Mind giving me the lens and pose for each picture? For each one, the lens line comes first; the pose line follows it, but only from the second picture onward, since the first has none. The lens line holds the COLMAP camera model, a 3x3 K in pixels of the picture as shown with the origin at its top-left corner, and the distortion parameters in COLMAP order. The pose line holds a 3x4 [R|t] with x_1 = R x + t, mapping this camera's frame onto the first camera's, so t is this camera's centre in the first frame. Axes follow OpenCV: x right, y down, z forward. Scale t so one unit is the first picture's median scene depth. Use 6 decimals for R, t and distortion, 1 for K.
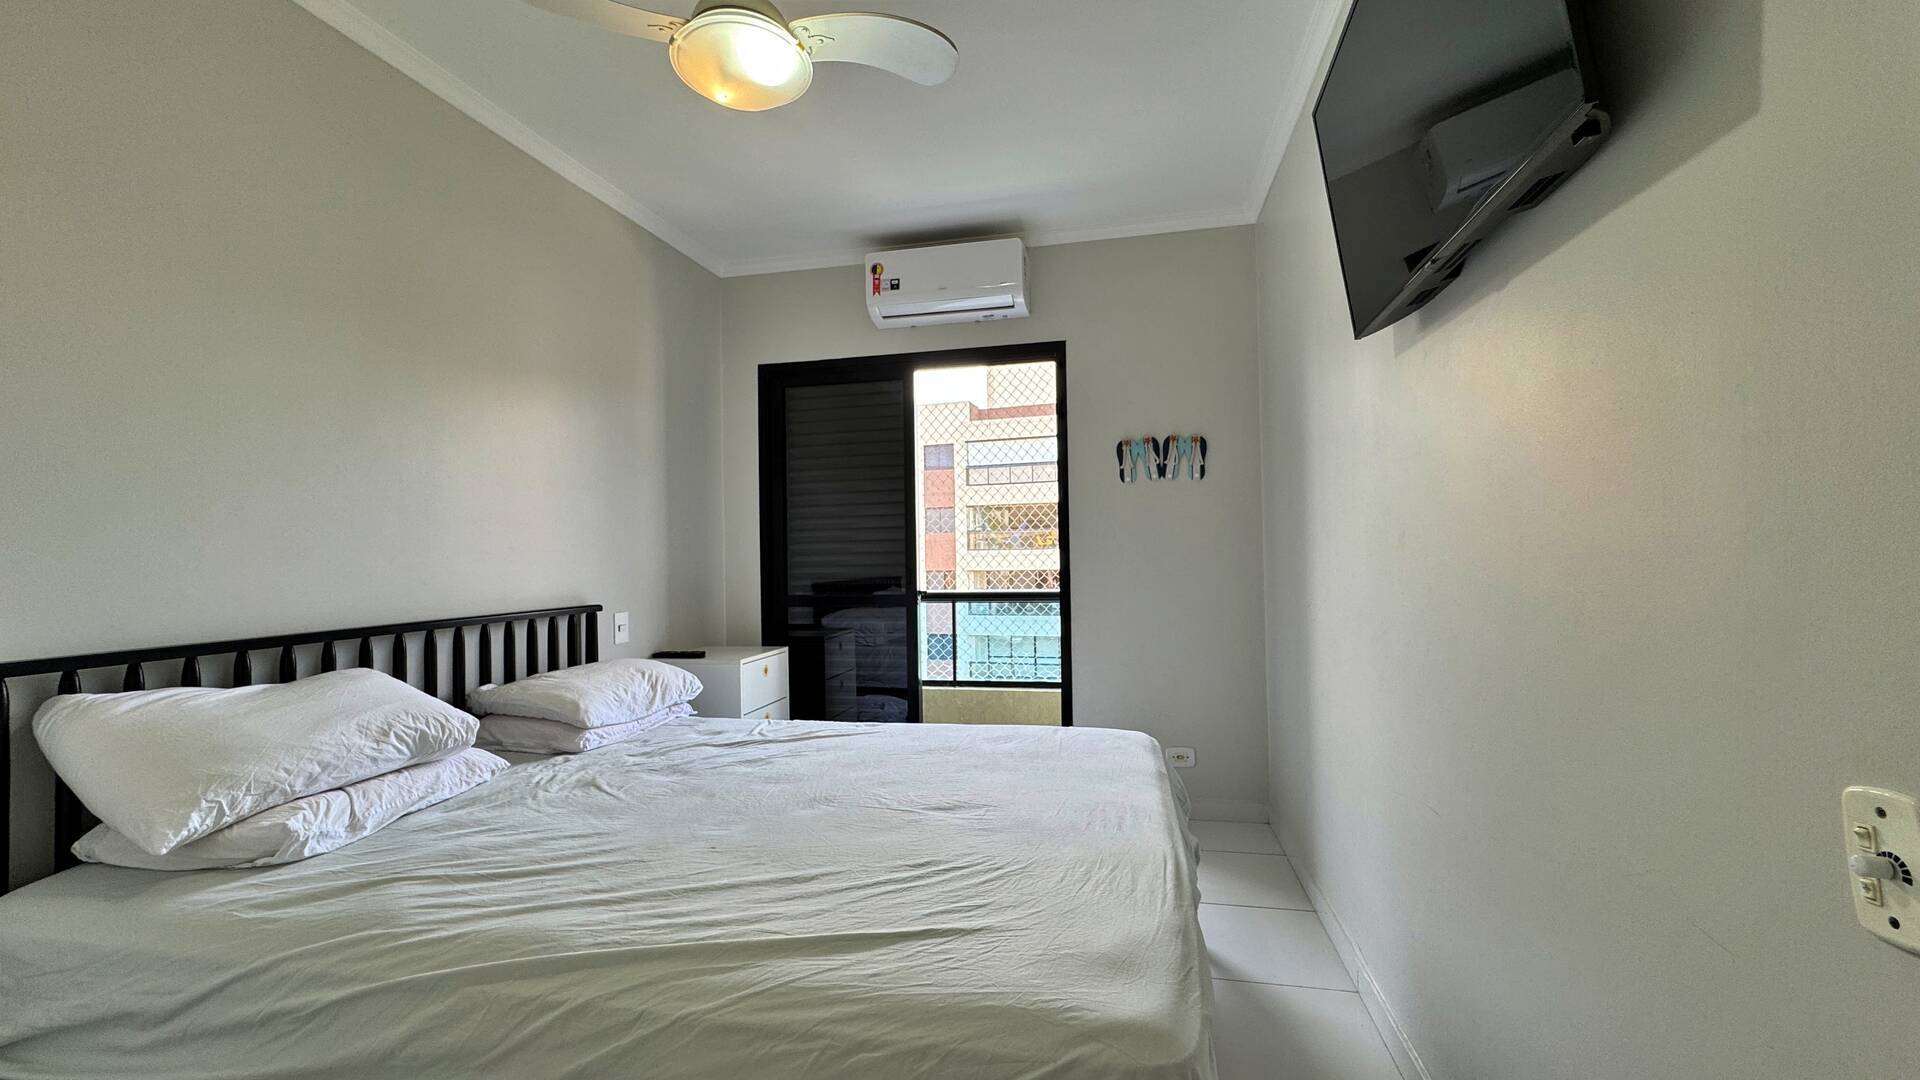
lens RADIAL K [[765.2, 0, 958.9], [0, 765.2, 540.7], [0, 0, 1]] dist [-0.001675, 0.000135]
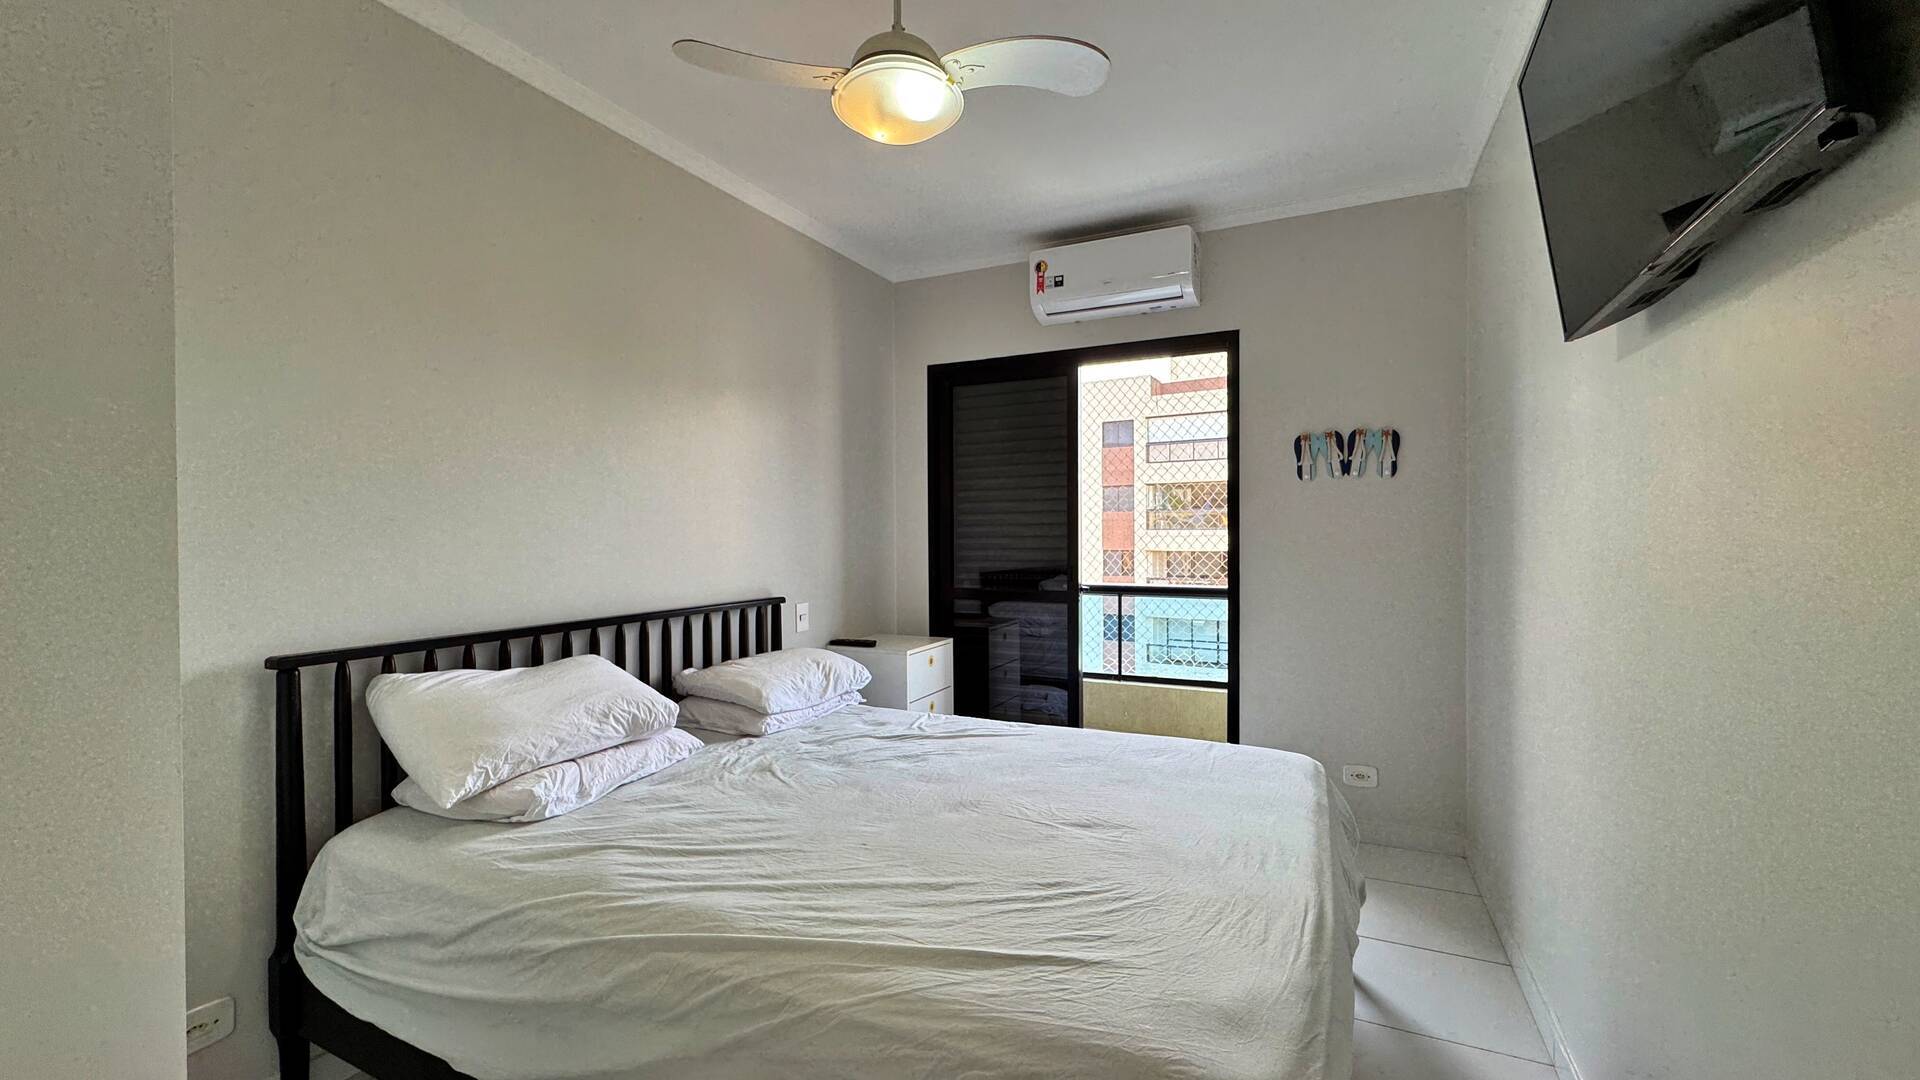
lens RADIAL K [[765.2, 0, 958.9], [0, 765.2, 540.7], [0, 0, 1]] dist [-0.001675, 0.000135]
pose [[0.973225, 0.014541, -0.229394, 0.046386], [-0.007382, 0.999459, 0.032037, -0.057609], [0.229736, -0.029485, 0.972806, -0.016725]]
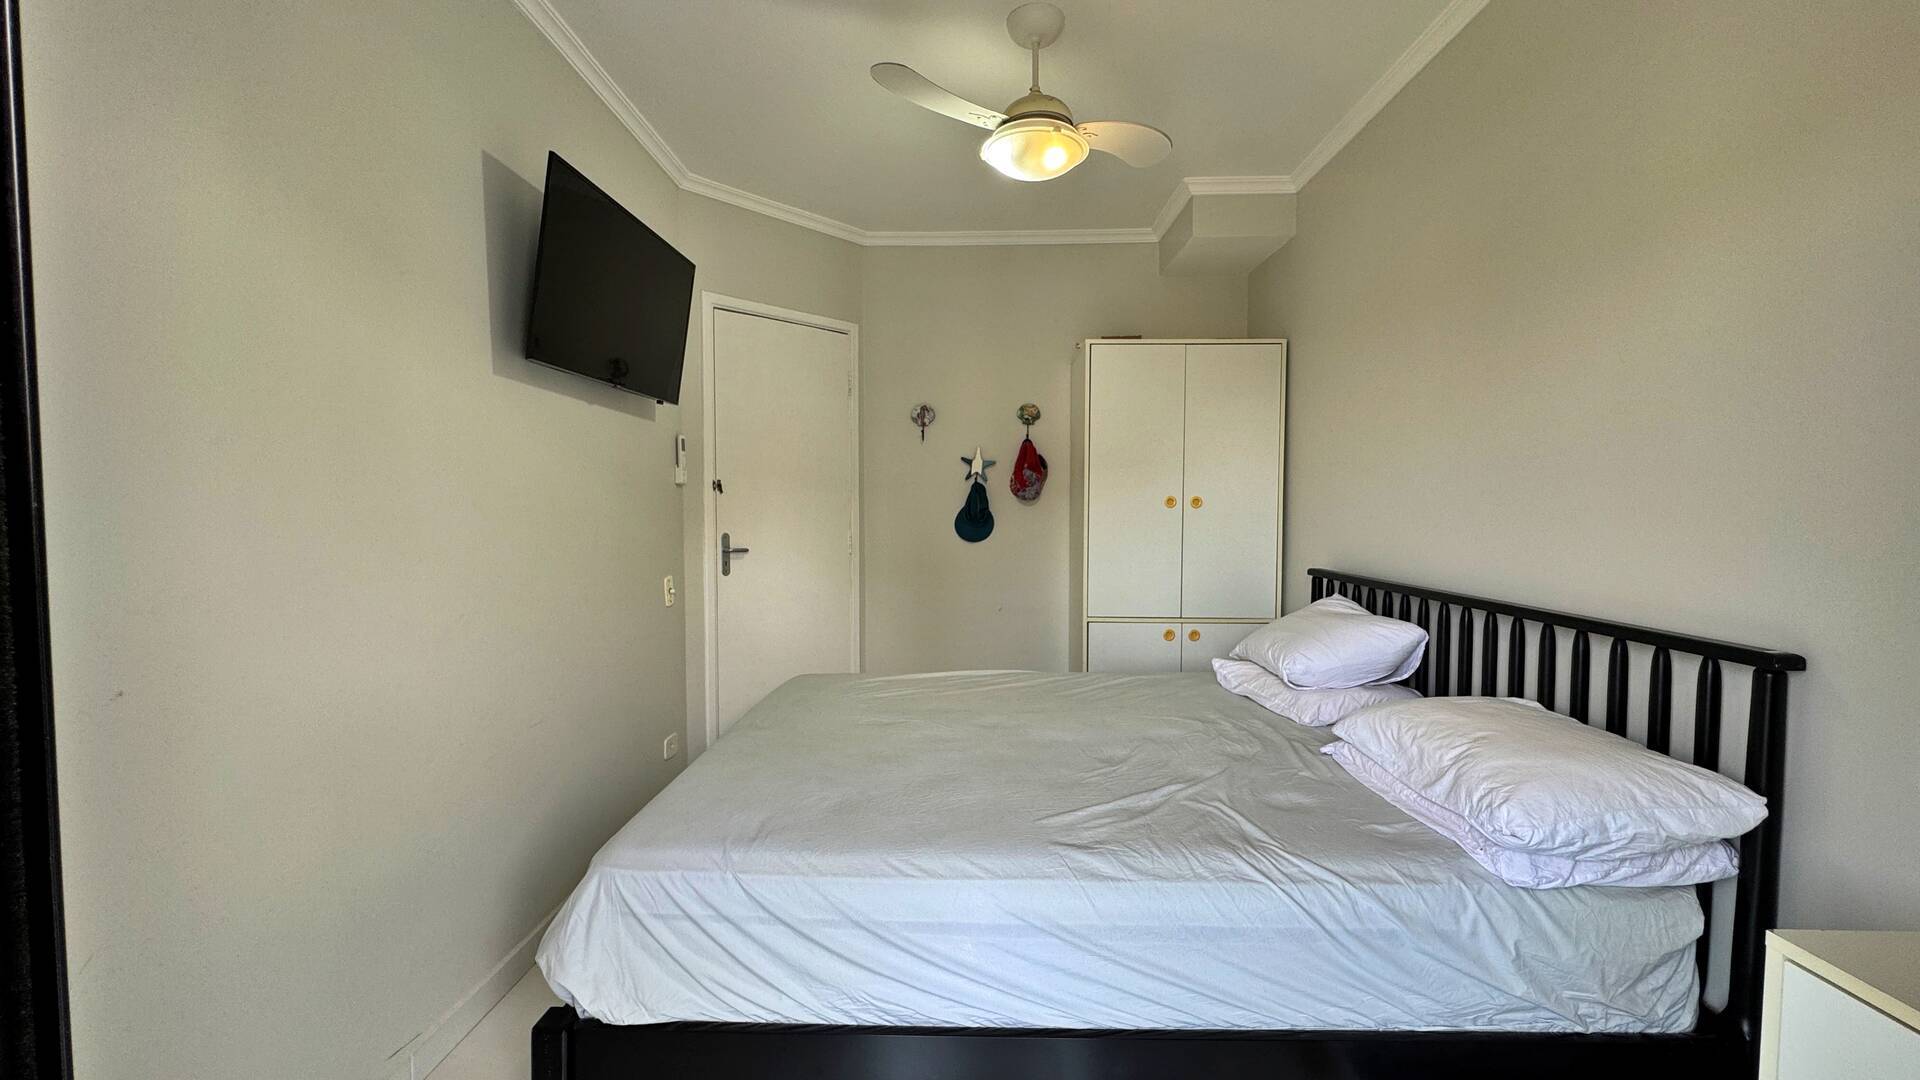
lens RADIAL K [[765.2, 0, 958.9], [0, 765.2, 540.7], [0, 0, 1]] dist [-0.001675, 0.000135]
pose [[-0.974736, 0.026809, -0.221747, 0.120692], [0.019912, 0.999248, 0.033280, -0.005344], [0.222473, 0.028024, -0.974536, 2.196335]]
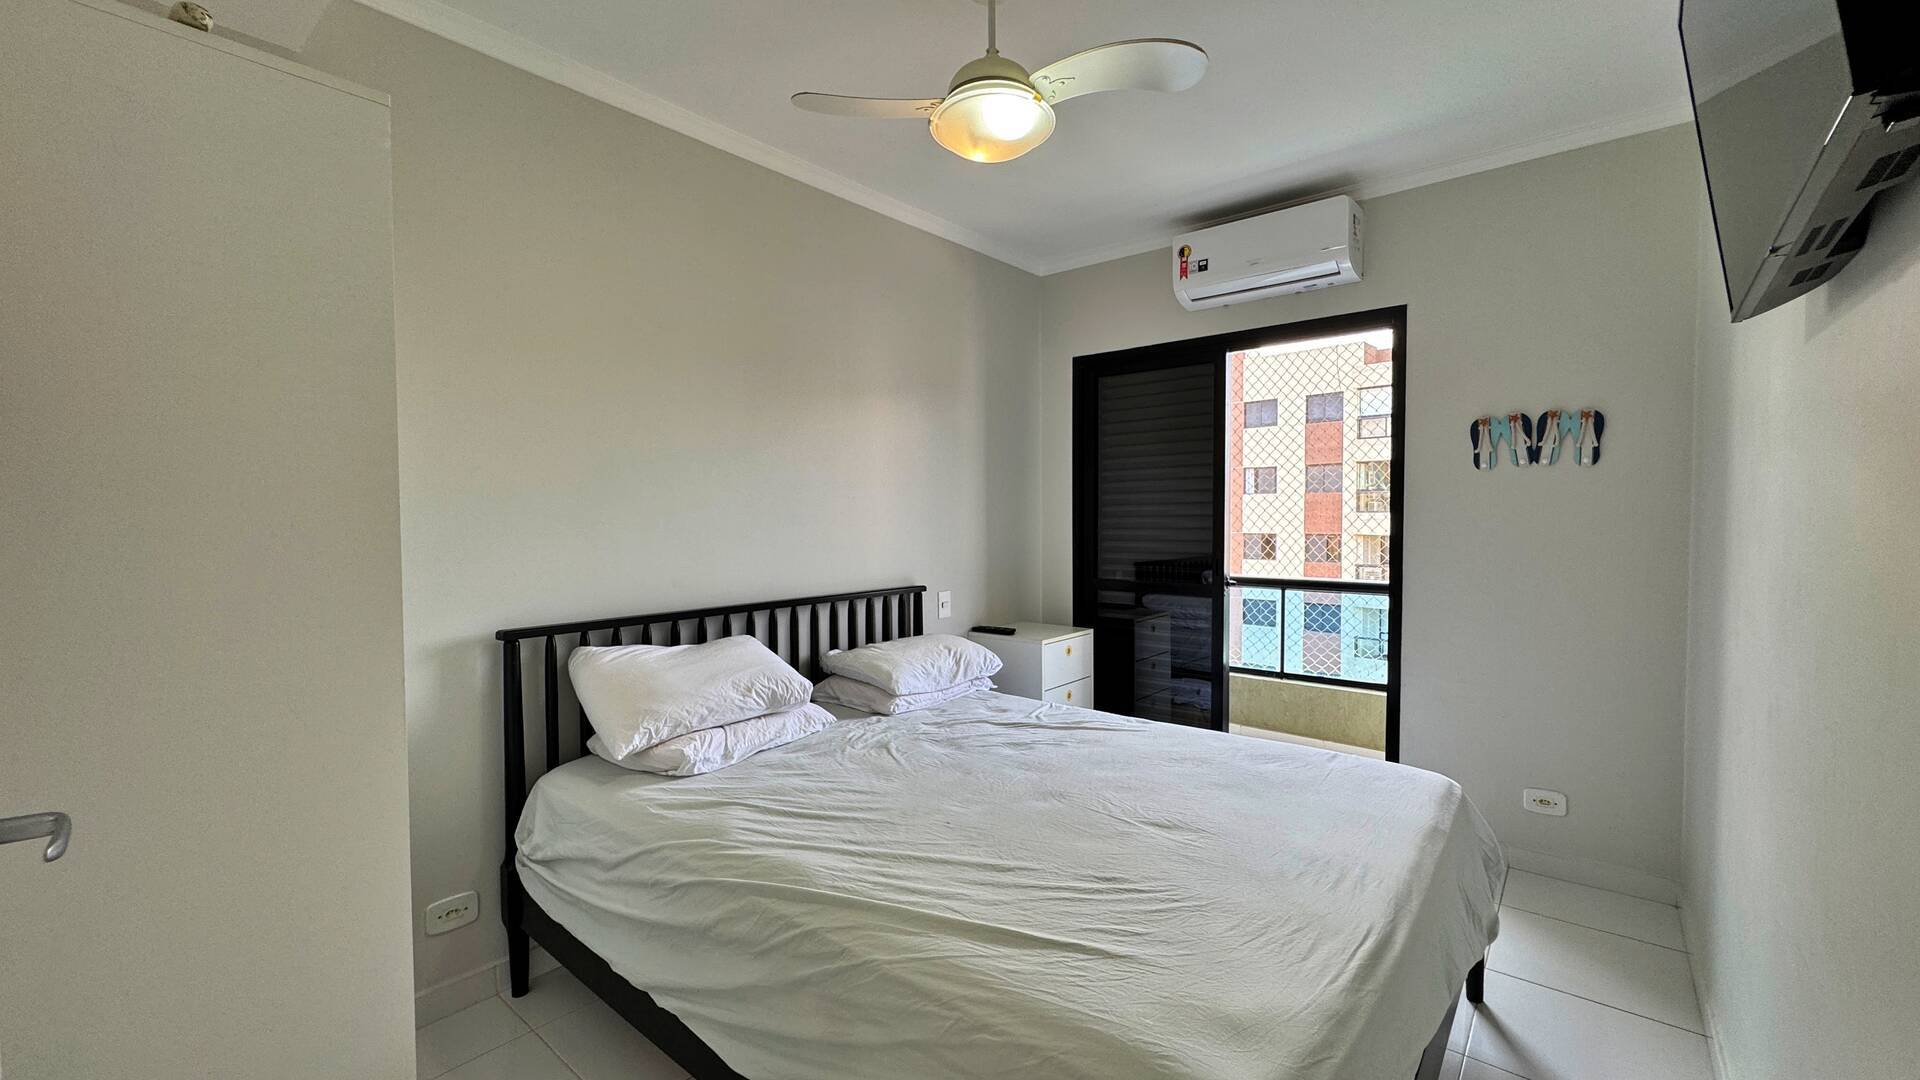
lens RADIAL K [[765.2, 0, 958.9], [0, 765.2, 540.7], [0, 0, 1]] dist [-0.001675, 0.000135]
pose [[0.887635, 0.029060, -0.459631, 0.192921], [-0.002637, 0.998312, 0.058025, -0.089862], [0.460541, -0.050293, 0.886213, -0.022152]]
